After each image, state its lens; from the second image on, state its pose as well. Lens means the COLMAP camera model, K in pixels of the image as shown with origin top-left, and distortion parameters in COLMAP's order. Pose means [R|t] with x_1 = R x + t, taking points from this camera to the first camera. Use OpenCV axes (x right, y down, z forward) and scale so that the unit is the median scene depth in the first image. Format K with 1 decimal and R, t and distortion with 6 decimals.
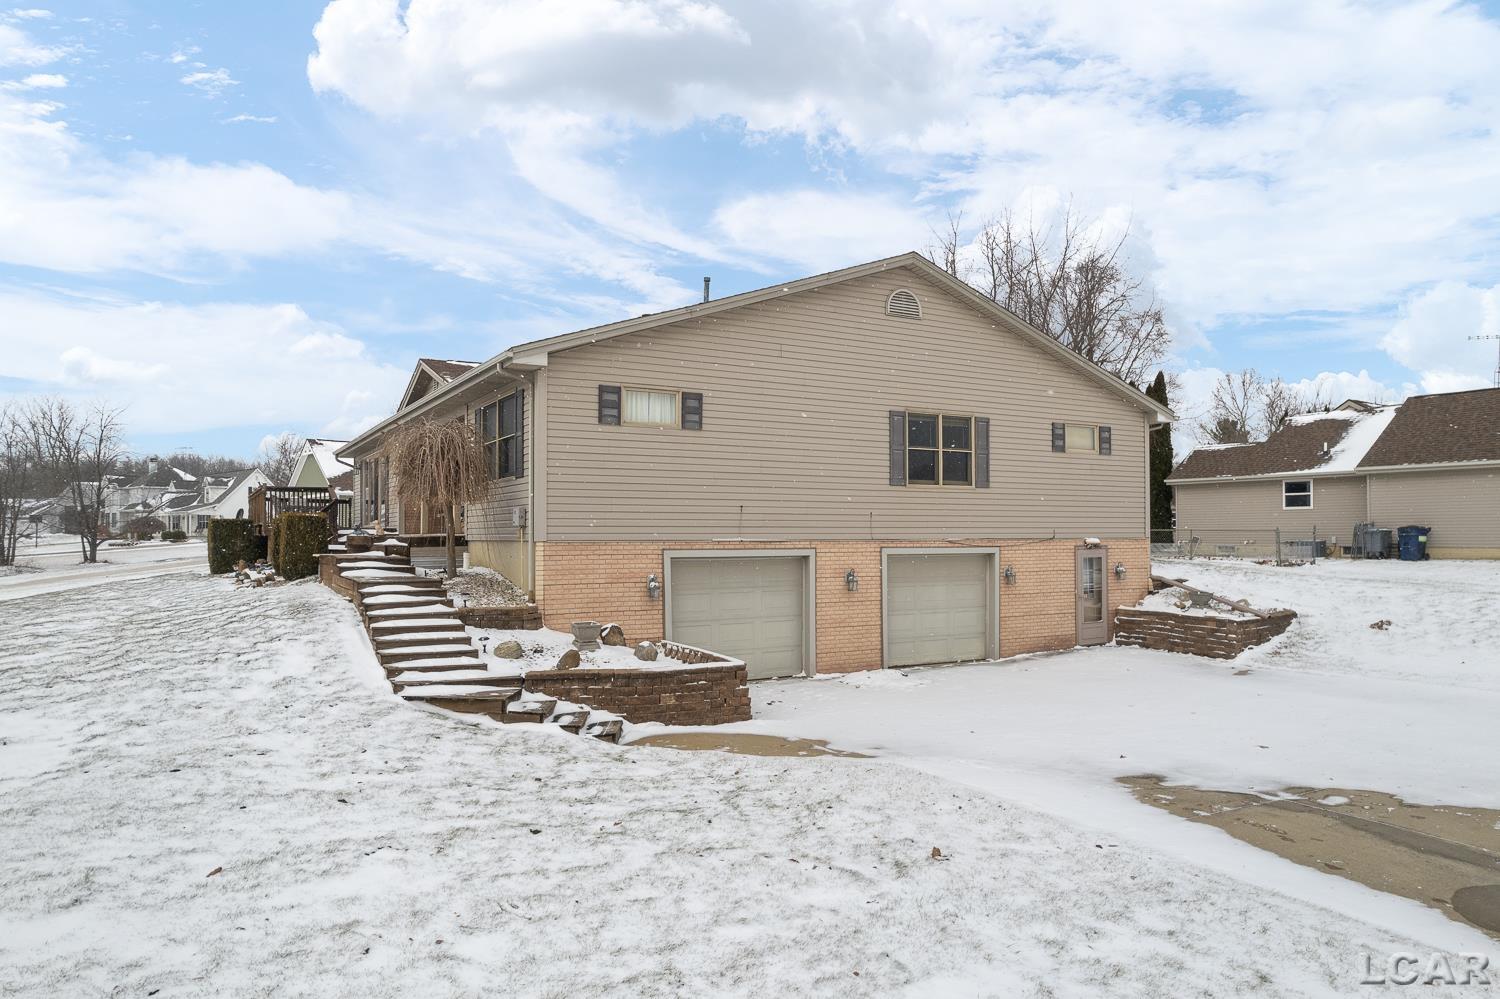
lens RADIAL K [[950.8, 0, 750.0], [0, 950.8, 499.5], [0, 0, 1]] dist [-0.004635, -0.000092]
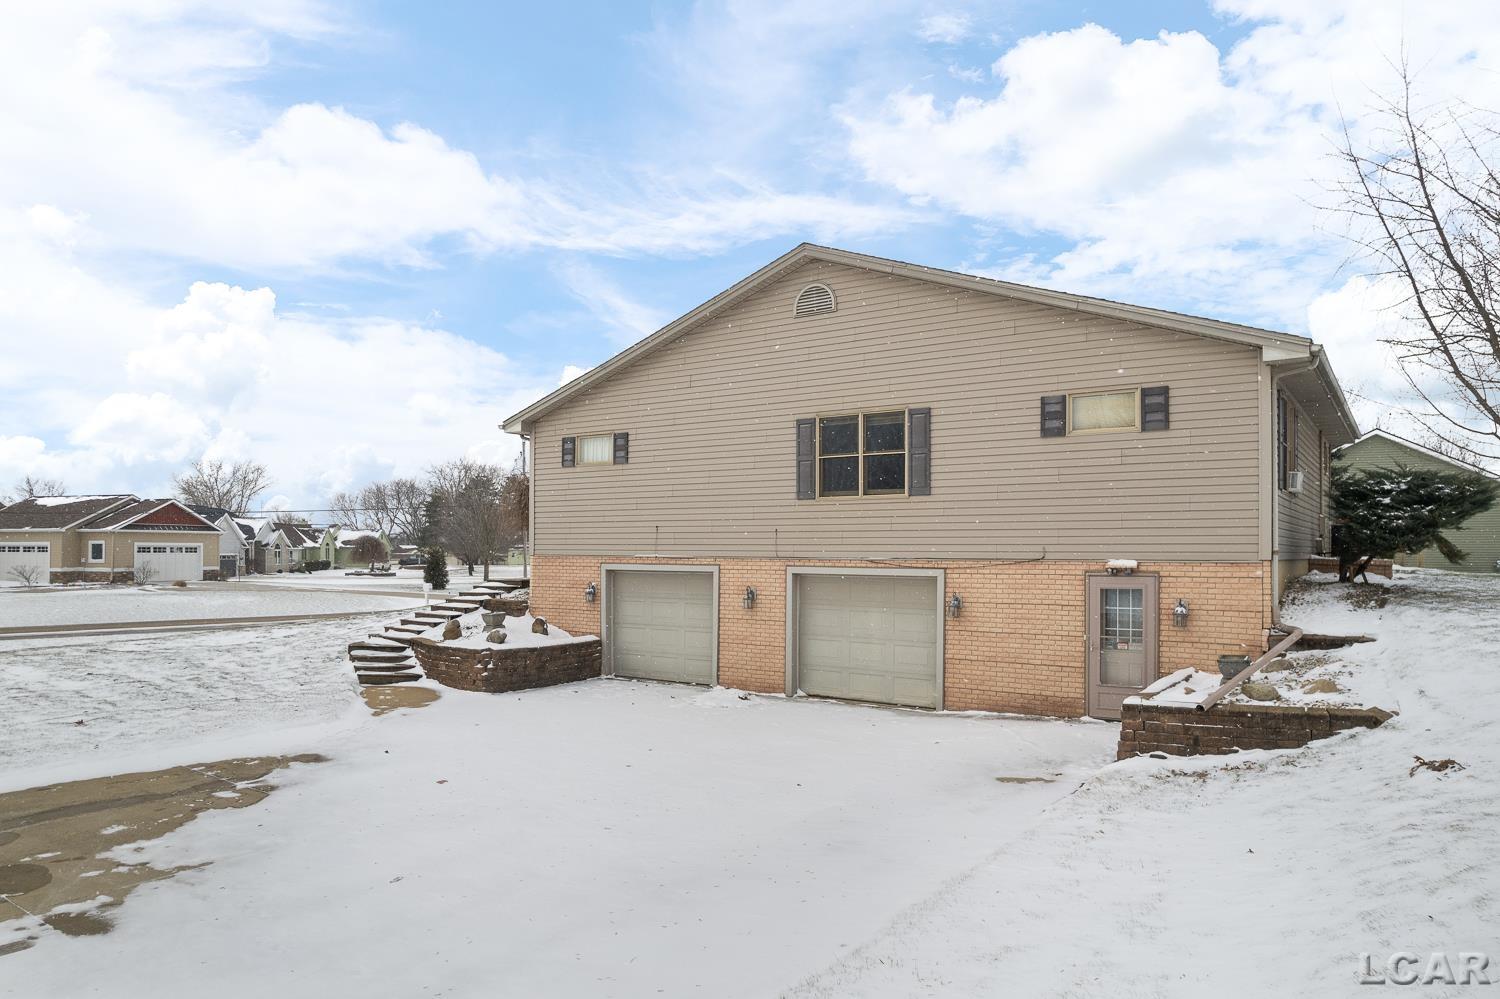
lens RADIAL K [[949.8, 0, 772.0], [0, 949.8, 526.2], [0, 0, 1]] dist [-0.018971, 0.000441]
pose [[0.446444, -0.020600, -0.894574, 0.952963], [0.027011, 0.999590, -0.009539, 0.019097], [0.894404, -0.019904, 0.446817, 0.550253]]
